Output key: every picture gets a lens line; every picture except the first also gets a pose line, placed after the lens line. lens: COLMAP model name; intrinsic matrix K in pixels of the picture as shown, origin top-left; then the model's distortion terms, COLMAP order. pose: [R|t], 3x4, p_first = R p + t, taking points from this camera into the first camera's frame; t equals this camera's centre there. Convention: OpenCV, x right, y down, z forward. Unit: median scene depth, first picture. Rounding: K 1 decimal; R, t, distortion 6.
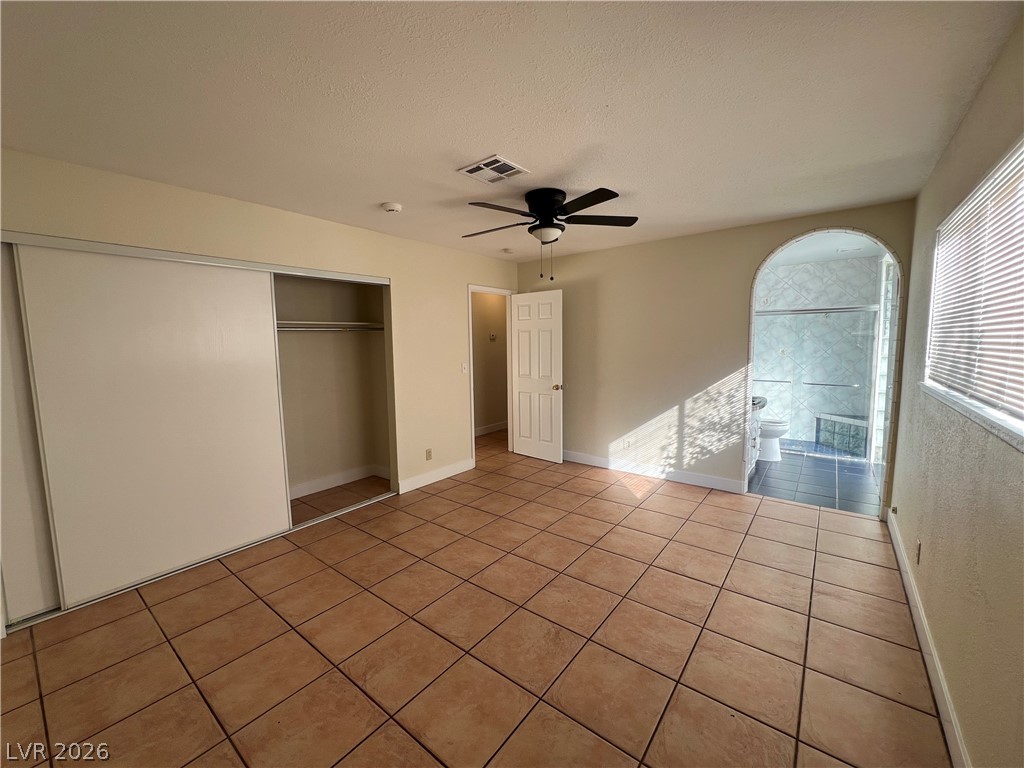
lens RADIAL K [[410.6, 0, 509.5], [0, 410.6, 381.1], [0, 0, 1]] dist [-0.005111, 0.000559]
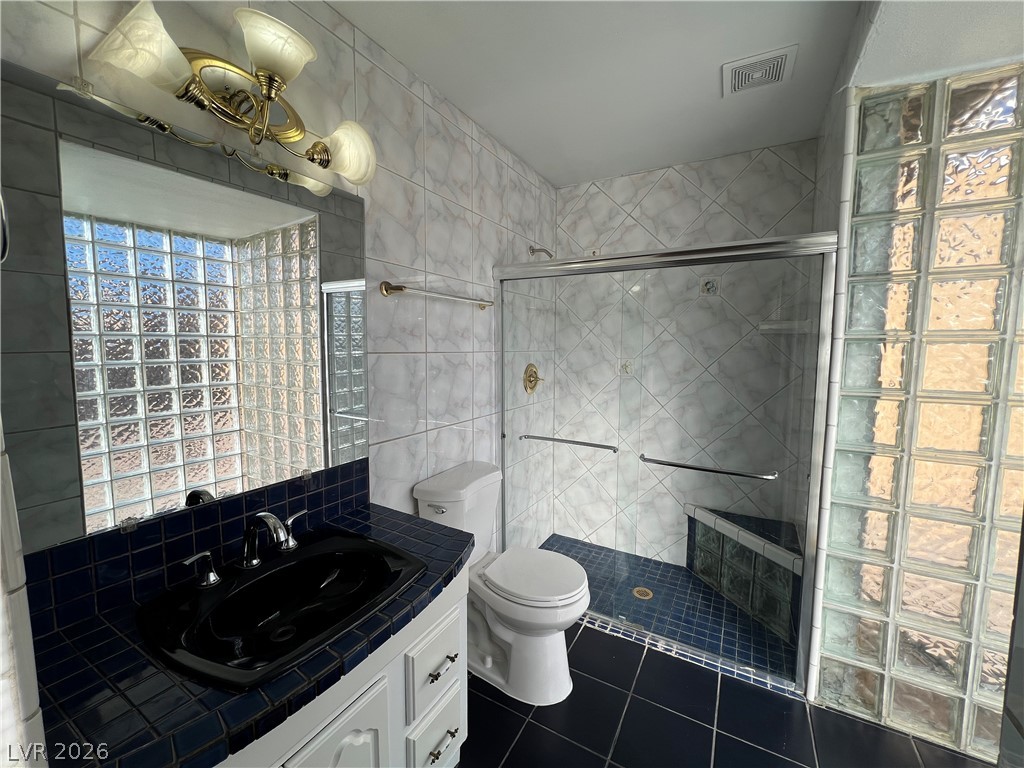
lens RADIAL K [[410.6, 0, 511.0], [0, 410.6, 380.9], [0, 0, 1]] dist [-0.005111, 0.000559]
pose [[0.989232, 0.007621, 0.146160, 0.496514], [-0.006715, 0.999955, -0.006694, -0.054560], [-0.146205, 0.005640, 0.989238, 0.590504]]
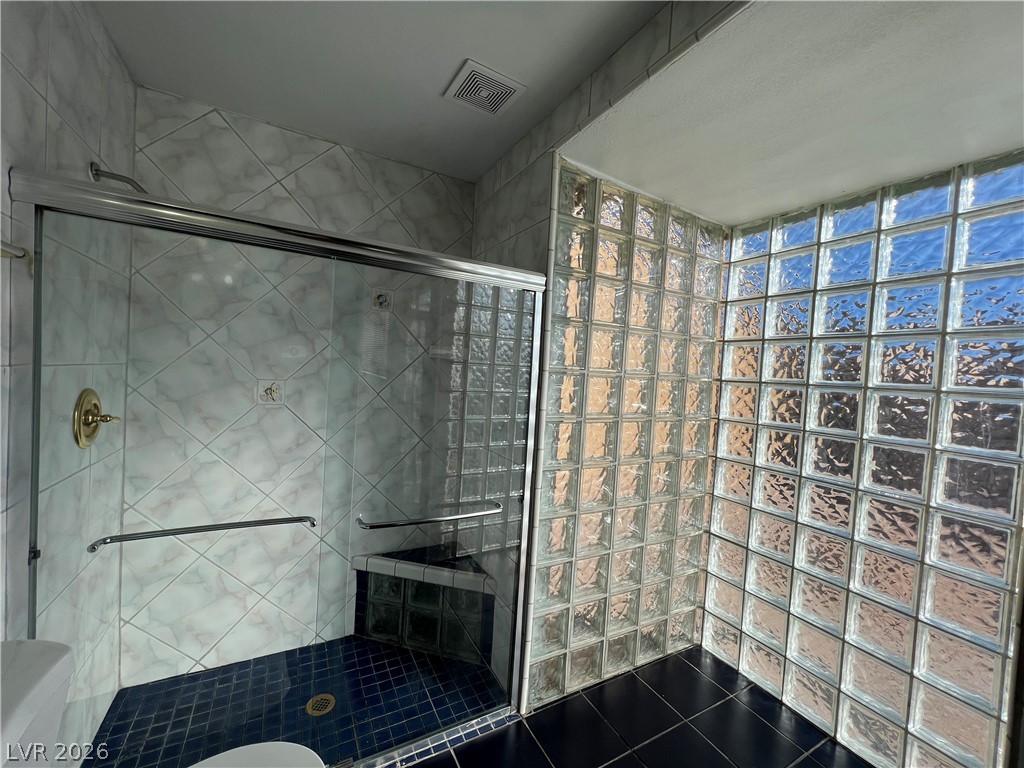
lens RADIAL K [[410.6, 0, 513.7], [0, 410.6, 381.6], [0, 0, 1]] dist [-0.005111, 0.000559]
pose [[0.389029, 0.016709, 0.921074, 0.464257], [0.021816, 0.999388, -0.027344, -0.069692], [-0.920967, 0.030732, 0.388426, 0.727197]]
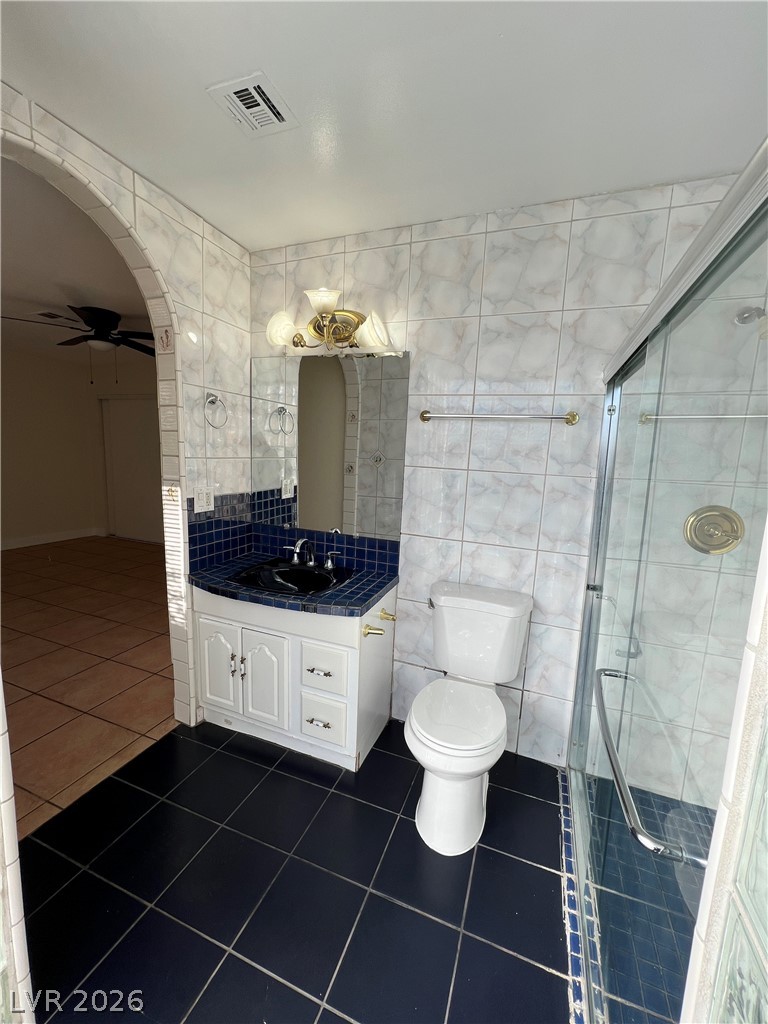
lens RADIAL K [[410.6, 0, 384.9], [0, 410.6, 509.3], [0, 0, 1]] dist [-0.005111, 0.000559]
pose [[0.293792, 0.165618, -0.941412, 0.784139], [-0.135828, 0.982115, 0.130390, -0.080651], [0.946170, 0.089562, 0.311033, 0.740405]]
